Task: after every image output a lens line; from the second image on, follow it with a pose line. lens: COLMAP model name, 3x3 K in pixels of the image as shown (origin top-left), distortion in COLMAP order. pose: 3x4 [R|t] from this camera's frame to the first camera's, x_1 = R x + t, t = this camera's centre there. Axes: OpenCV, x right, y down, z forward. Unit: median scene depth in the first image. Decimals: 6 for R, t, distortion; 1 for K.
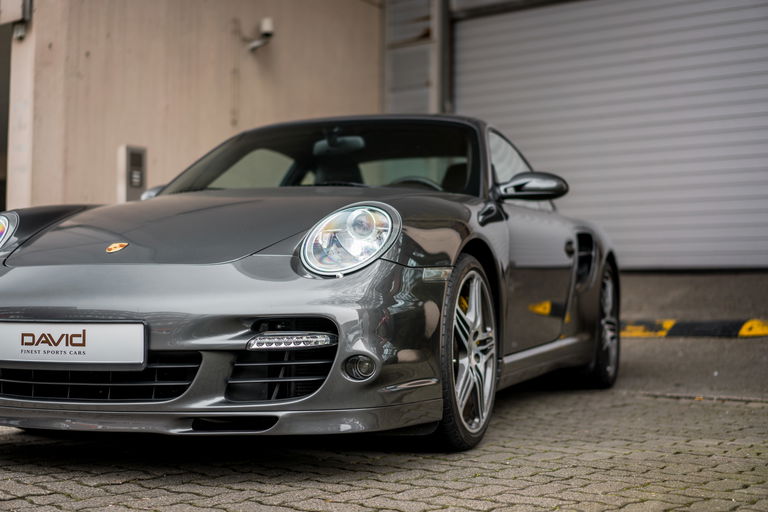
lens RADIAL K [[1210.3, 0, 406.8], [0, 1210.3, 229.4], [0, 0, 1]] dist [0.019111, 0.000000]
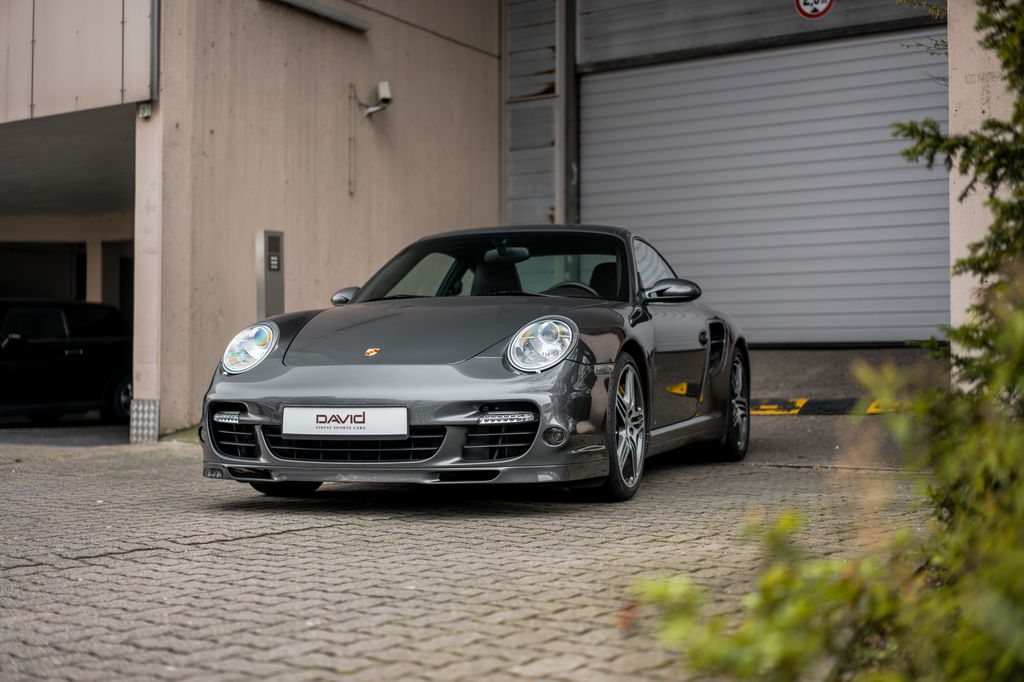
lens RADIAL K [[1613.7, 0, 505.2], [0, 1613.7, 340.5], [0, 0, 1]] dist [0.019111, 0.000000]
pose [[0.999931, -0.008702, 0.007888, -0.074497], [0.008385, 0.999189, 0.039371, -0.049842], [-0.008224, -0.039302, 0.999194, -0.601212]]
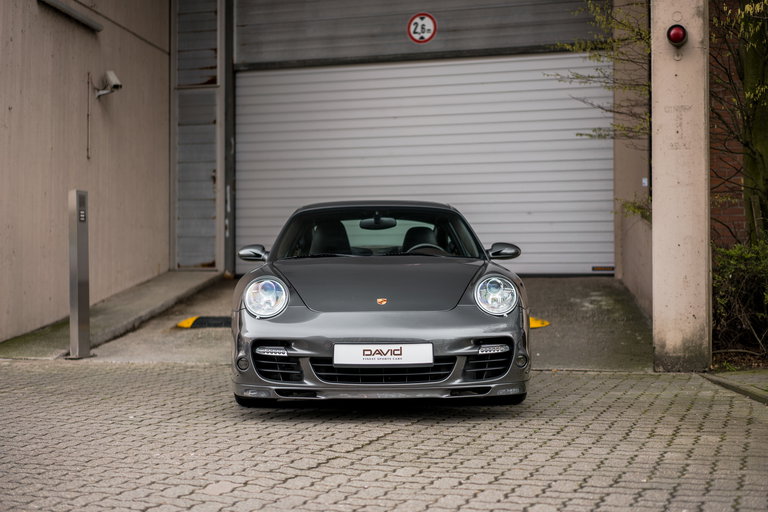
lens RADIAL K [[1210.3, 0, 363.4], [0, 1210.3, 232.9], [0, 0, 1]] dist [0.019111, 0.000000]
pose [[0.939767, 0.000205, 0.341814, -0.666001], [-0.008148, 0.999729, 0.021801, -0.093695], [-0.341717, -0.023273, 0.939515, -0.521017]]
